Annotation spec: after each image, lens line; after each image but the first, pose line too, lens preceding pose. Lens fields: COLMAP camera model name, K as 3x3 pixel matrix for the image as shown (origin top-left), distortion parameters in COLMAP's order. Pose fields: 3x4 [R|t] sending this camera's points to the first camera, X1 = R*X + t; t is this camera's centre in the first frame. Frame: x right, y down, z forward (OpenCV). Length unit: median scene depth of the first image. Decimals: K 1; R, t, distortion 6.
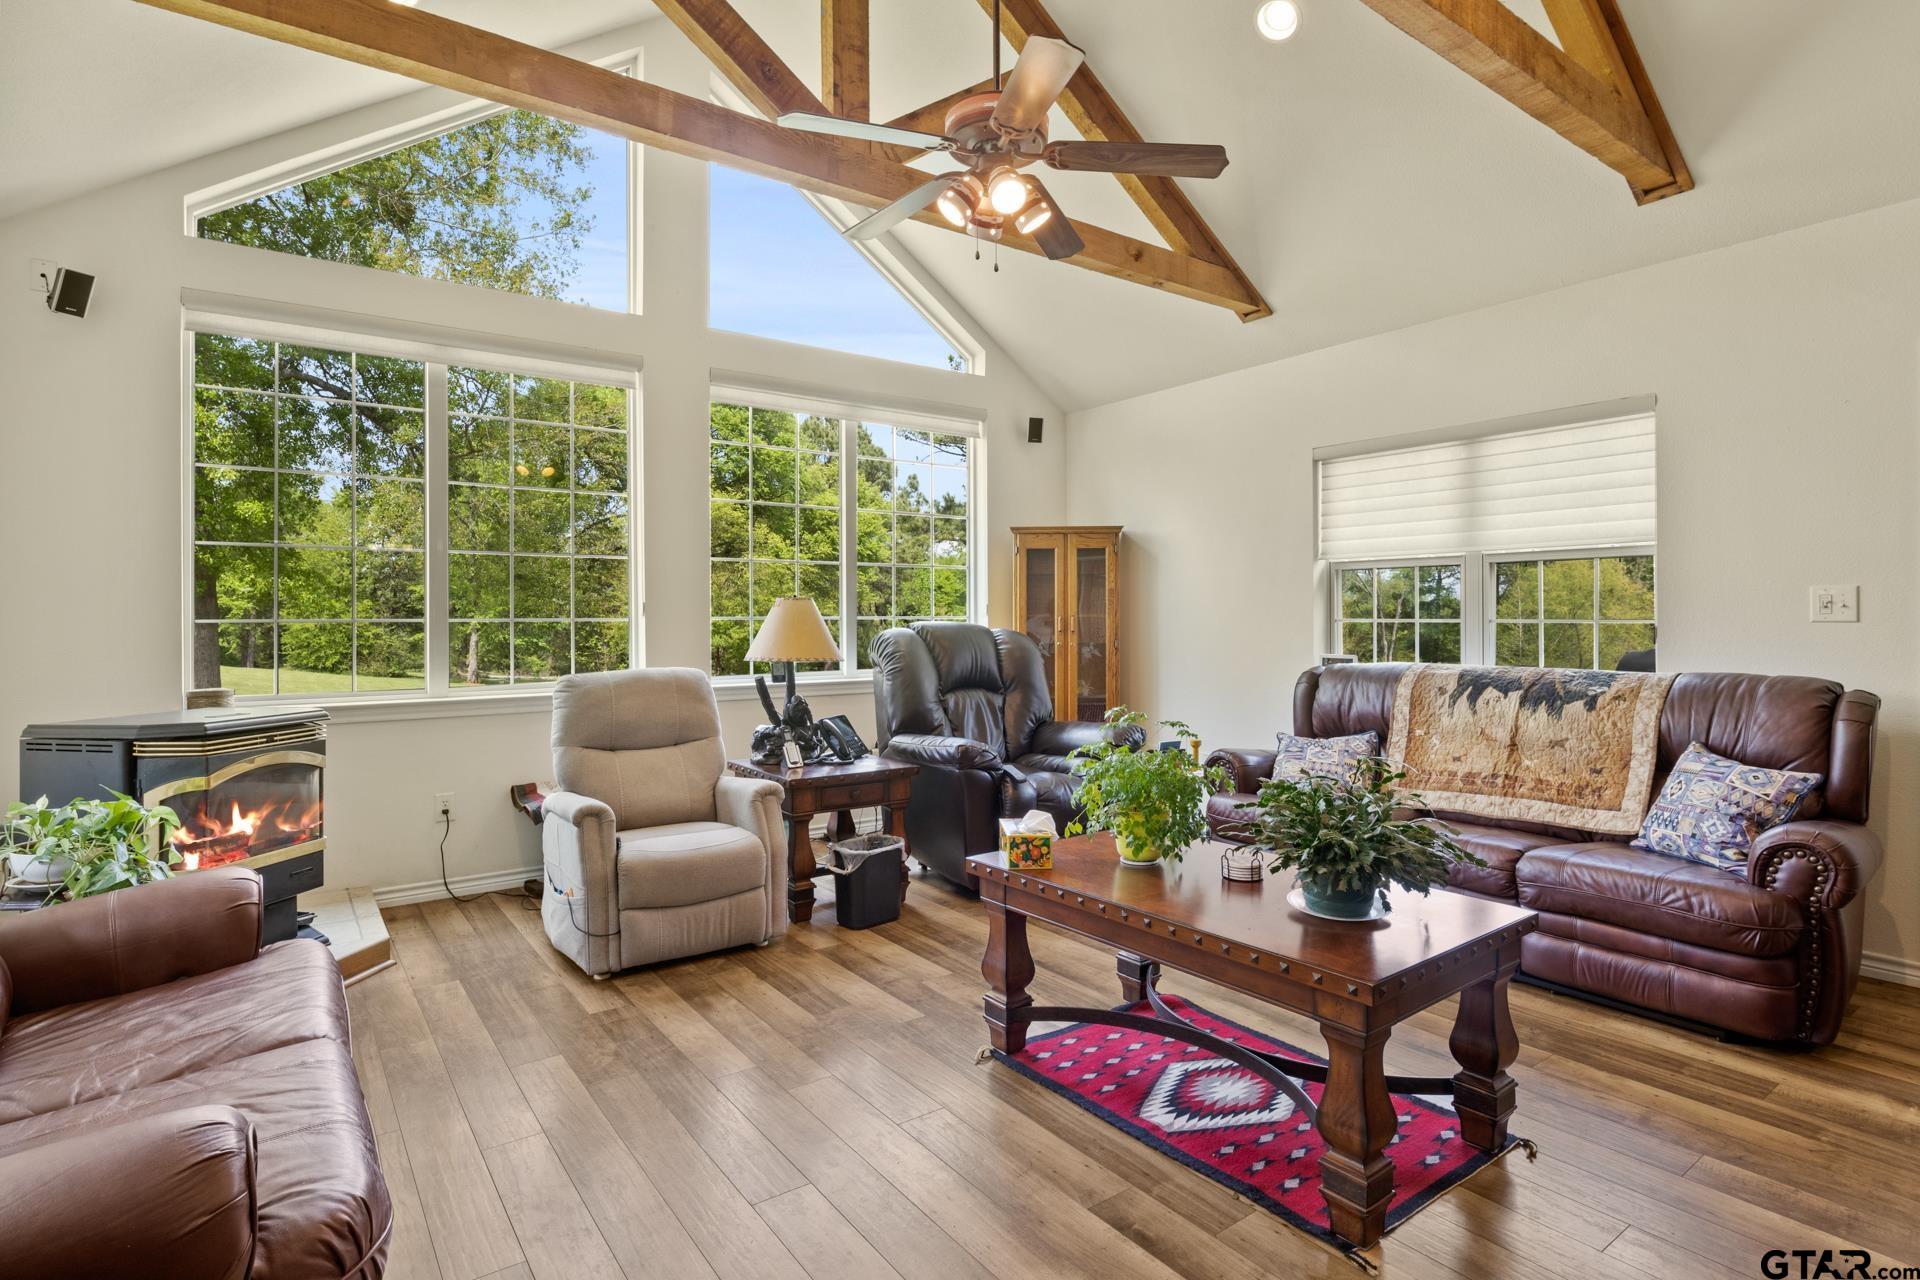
lens RADIAL K [[957.1, 0, 957.3], [0, 957.1, 627.2], [0, 0, 1]] dist [-0.036475, 0.000367]
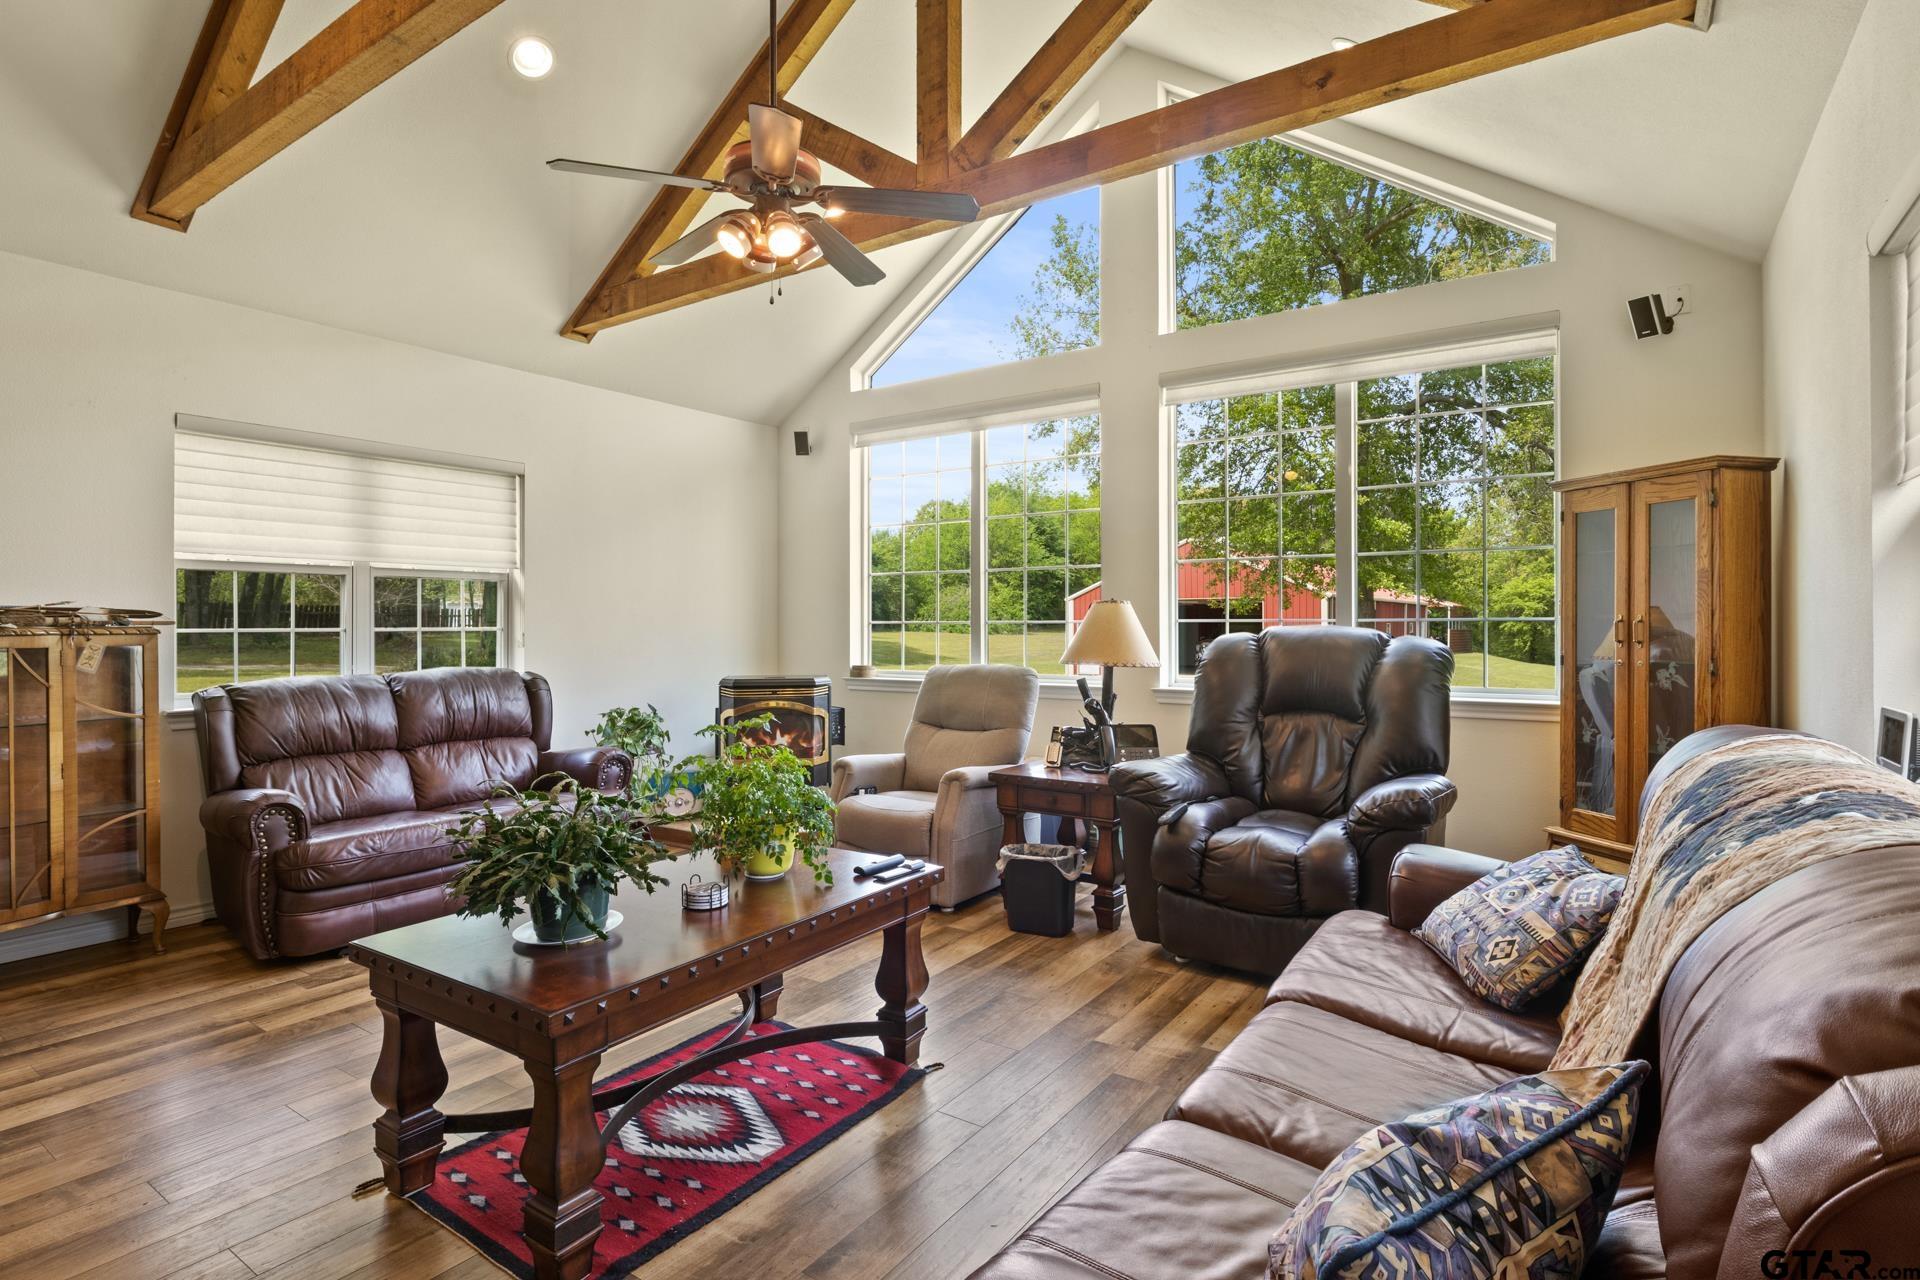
lens RADIAL K [[959.3, 0, 961.0], [0, 959.3, 622.1], [0, 0, 1]] dist [-0.006874, 0.000661]
pose [[0.333124, 0.002447, -0.942880, 0.881566], [-0.006849, 0.999977, 0.000175, -0.009538], [0.942858, 0.006399, 0.333133, 0.640222]]
